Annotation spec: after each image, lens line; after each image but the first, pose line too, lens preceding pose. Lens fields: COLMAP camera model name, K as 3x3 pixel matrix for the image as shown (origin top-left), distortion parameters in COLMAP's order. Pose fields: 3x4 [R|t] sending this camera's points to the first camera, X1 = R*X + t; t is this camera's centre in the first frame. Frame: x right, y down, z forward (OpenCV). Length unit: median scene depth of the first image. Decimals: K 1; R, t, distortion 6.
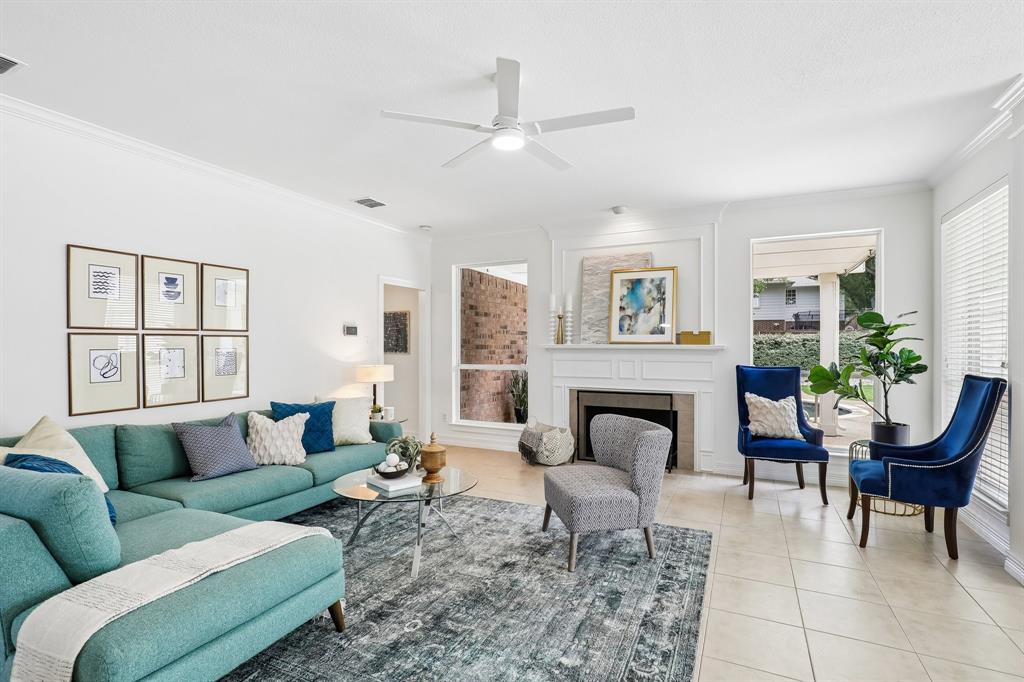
lens RADIAL K [[497.2, 0, 509.3], [0, 497.2, 346.6], [0, 0, 1]] dist [-0.013578, 0.001714]
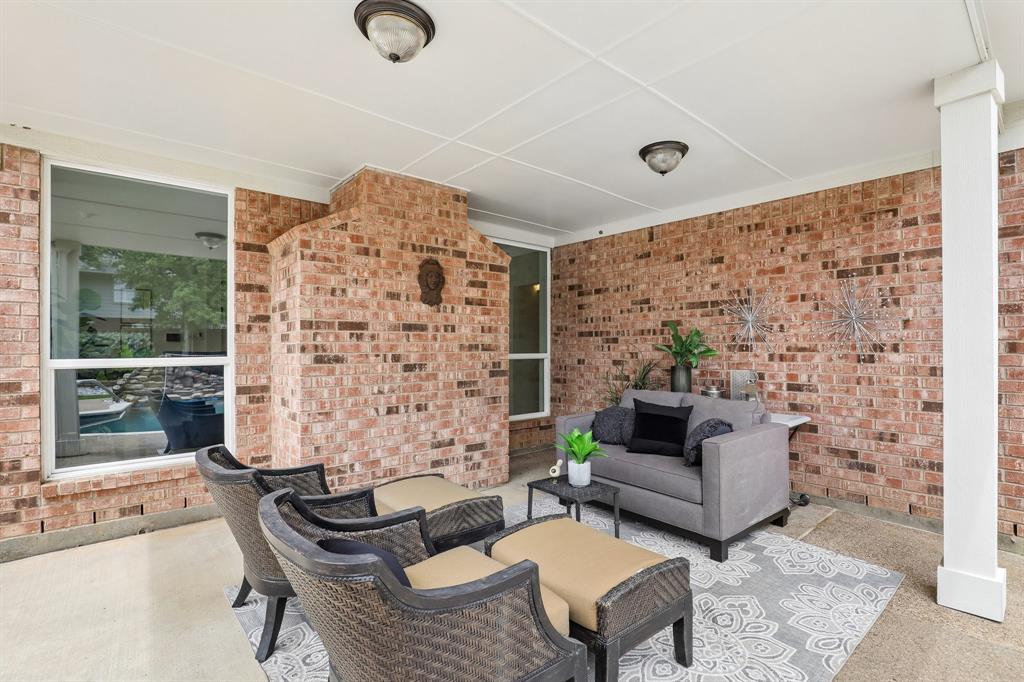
lens RADIAL K [[469.8, 0, 512.0], [0, 469.8, 344.0], [0, 0, 1]] dist [-0.028461, 0.006615]
pose [[-0.408791, -0.001725, -0.912626, 0.679109], [0.008286, 0.999950, -0.005601, 0.019847], [0.912590, -0.009852, -0.408756, 1.198076]]
